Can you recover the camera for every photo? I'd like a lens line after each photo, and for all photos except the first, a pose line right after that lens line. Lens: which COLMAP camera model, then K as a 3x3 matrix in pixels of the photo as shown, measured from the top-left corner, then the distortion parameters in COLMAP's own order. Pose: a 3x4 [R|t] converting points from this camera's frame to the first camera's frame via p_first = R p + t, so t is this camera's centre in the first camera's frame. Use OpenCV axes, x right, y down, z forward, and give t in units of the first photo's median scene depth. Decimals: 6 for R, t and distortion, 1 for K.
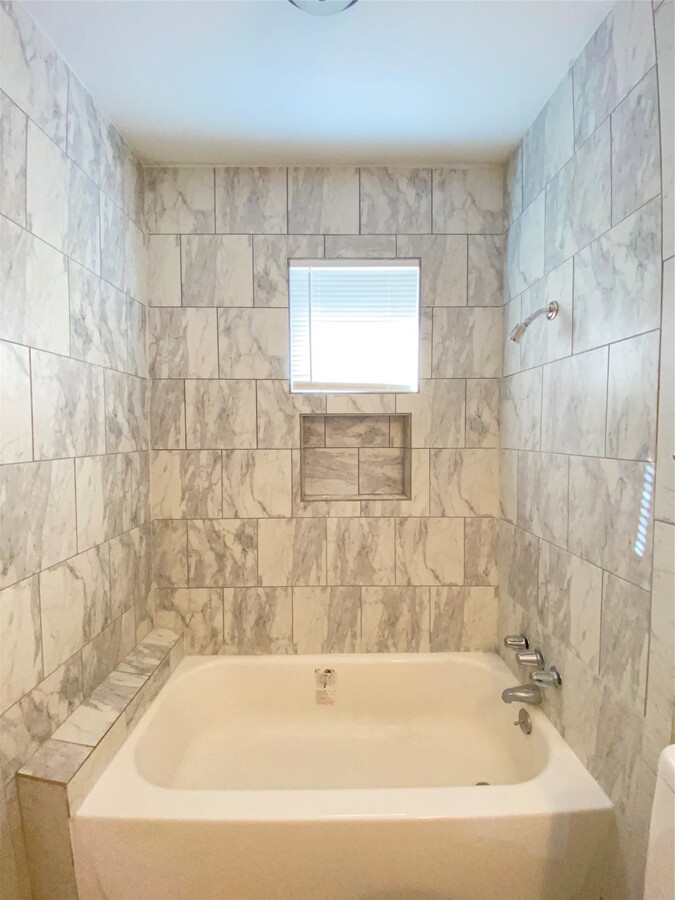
lens RADIAL K [[367.3, 0, 336.4], [0, 367.3, 446.1], [0, 0, 1]] dist [0.023695, -0.023855]
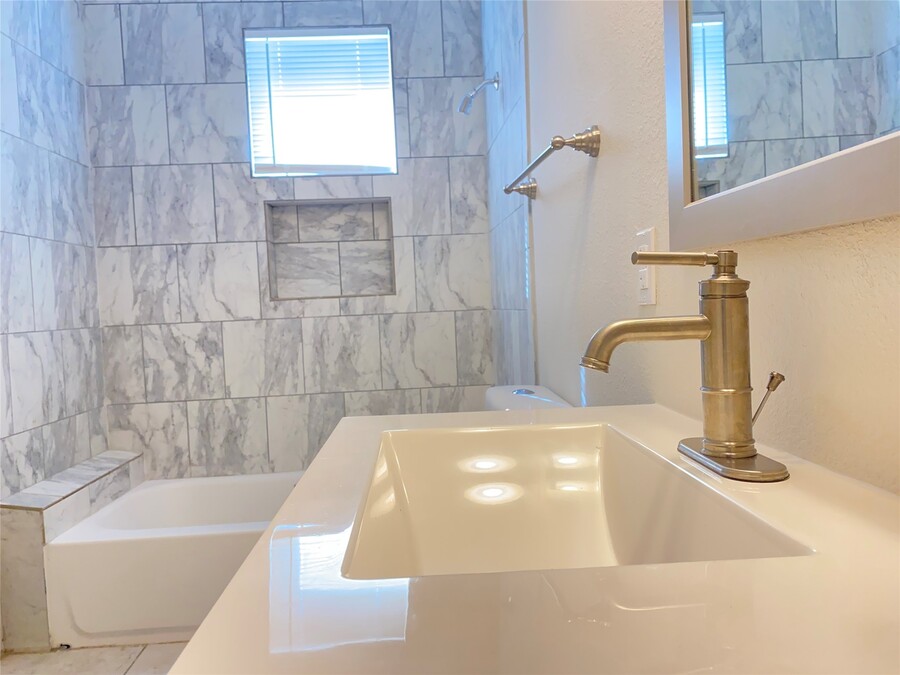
lens RADIAL K [[694.5, 0, 451.8], [0, 694.5, 334.8], [0, 0, 1]] dist [-0.002771, -0.002720]
pose [[0.997716, -0.043080, 0.052037, 0.255290], [0.042877, 0.999068, 0.005011, 0.249905], [-0.052204, -0.002768, 0.998633, -0.713792]]
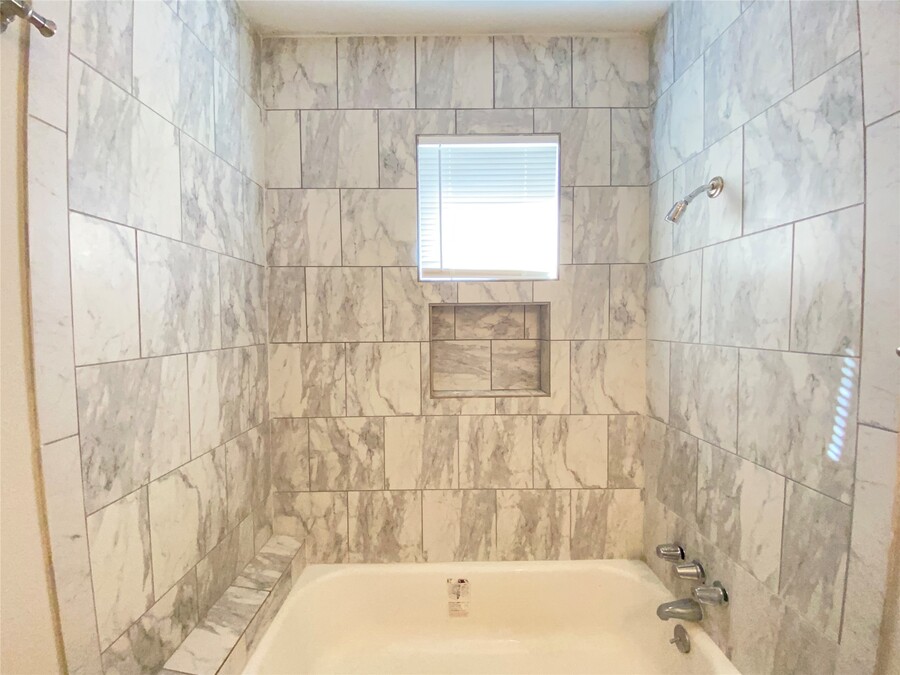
lens RADIAL K [[367.3, 0, 446.2], [0, 367.3, 336.6], [0, 0, 1]] dist [0.023695, -0.023855]
pose [[0.999981, -0.004404, -0.004391, -0.053998], [0.004408, 0.999990, 0.000796, -0.004844], [0.004387, -0.000815, 0.999990, 0.075553]]
